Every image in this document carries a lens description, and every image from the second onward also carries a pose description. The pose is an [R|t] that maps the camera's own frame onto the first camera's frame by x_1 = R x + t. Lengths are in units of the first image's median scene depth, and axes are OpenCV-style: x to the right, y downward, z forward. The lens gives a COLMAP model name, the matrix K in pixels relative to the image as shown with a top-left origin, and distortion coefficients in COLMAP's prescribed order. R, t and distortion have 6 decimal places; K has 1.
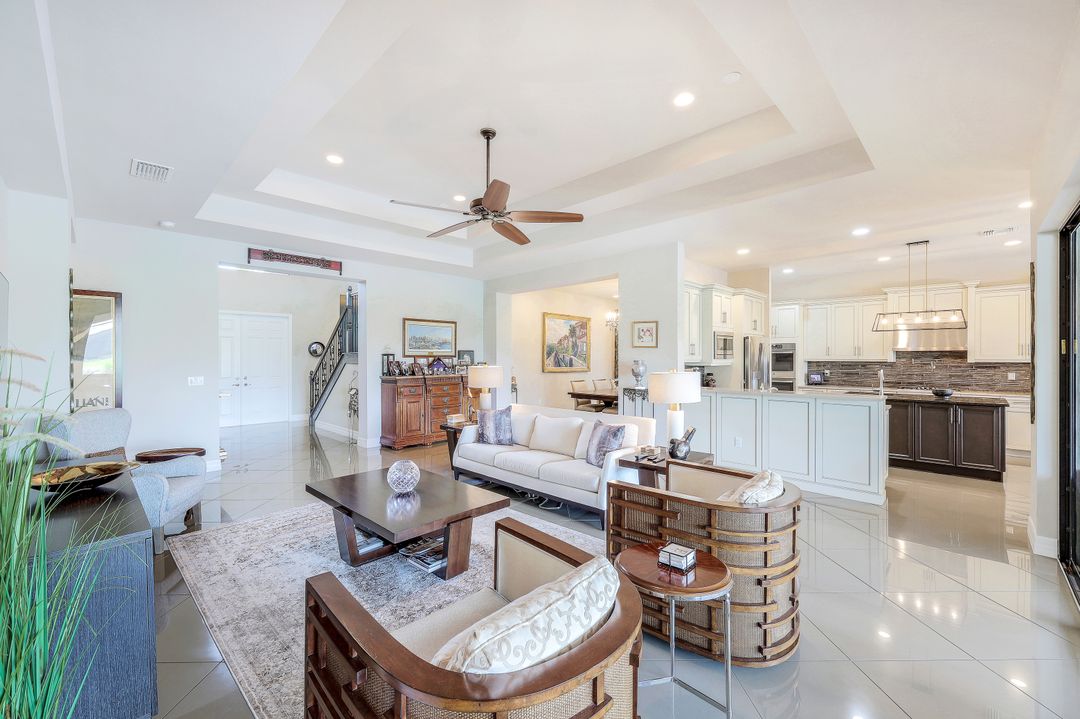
lens RADIAL K [[440.8, 0, 540.0], [0, 440.8, 359.5], [0, 0, 1]] dist [0.001444, 0.000214]
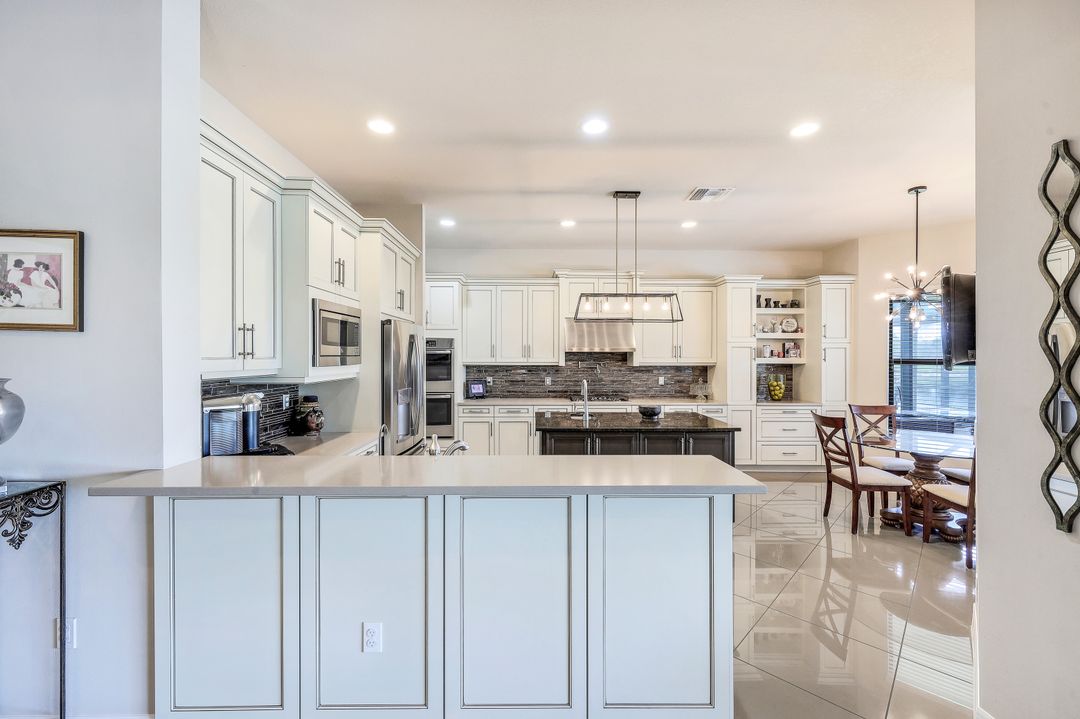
lens RADIAL K [[440.8, 0, 540.0], [0, 440.8, 359.5], [0, 0, 1]] dist [0.001444, 0.000214]
pose [[0.702138, -0.002143, 0.712038, 0.221808], [0.001318, 0.999998, 0.001711, -0.007185], [-0.712040, -0.000263, 0.702139, 0.497392]]
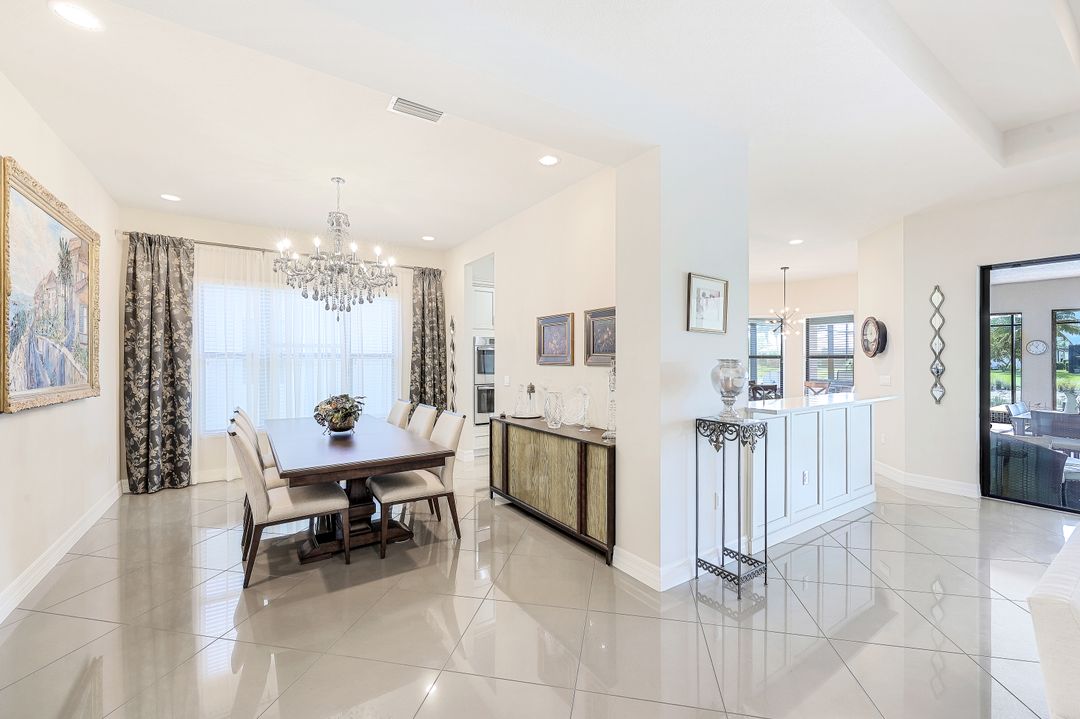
lens RADIAL K [[448.9, 0, 540.0], [0, 448.9, 359.5], [0, 0, 1]] dist [-0.000830, -0.000082]
pose [[0.193685, -0.002700, 0.981060, -0.224332], [0.003977, 0.999990, 0.001967, 0.000718], [-0.981056, 0.003521, 0.193693, 0.907696]]
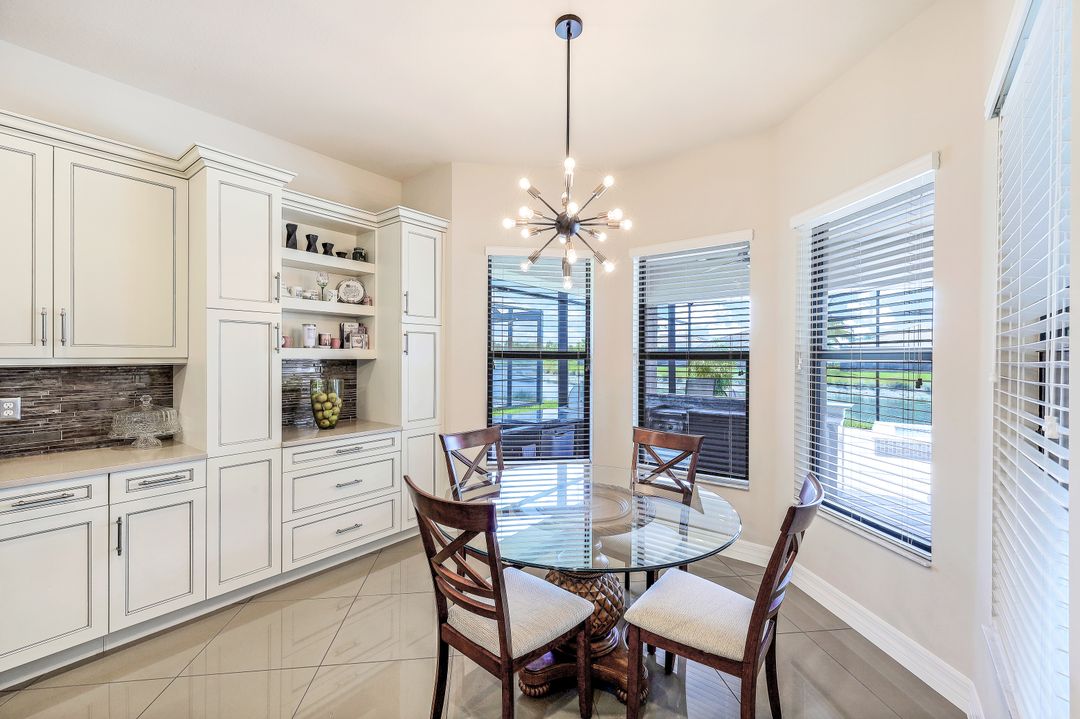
lens RADIAL K [[470.9, 0, 557.0], [0, 470.9, 354.3], [0, 0, 1]] dist [0.000800, -0.000102]
pose [[-0.149179, -0.000447, 0.988810, 0.611852], [0.000173, 1.000000, 0.000479, -0.002353], [-0.988810, 0.000243, -0.149179, 0.602843]]
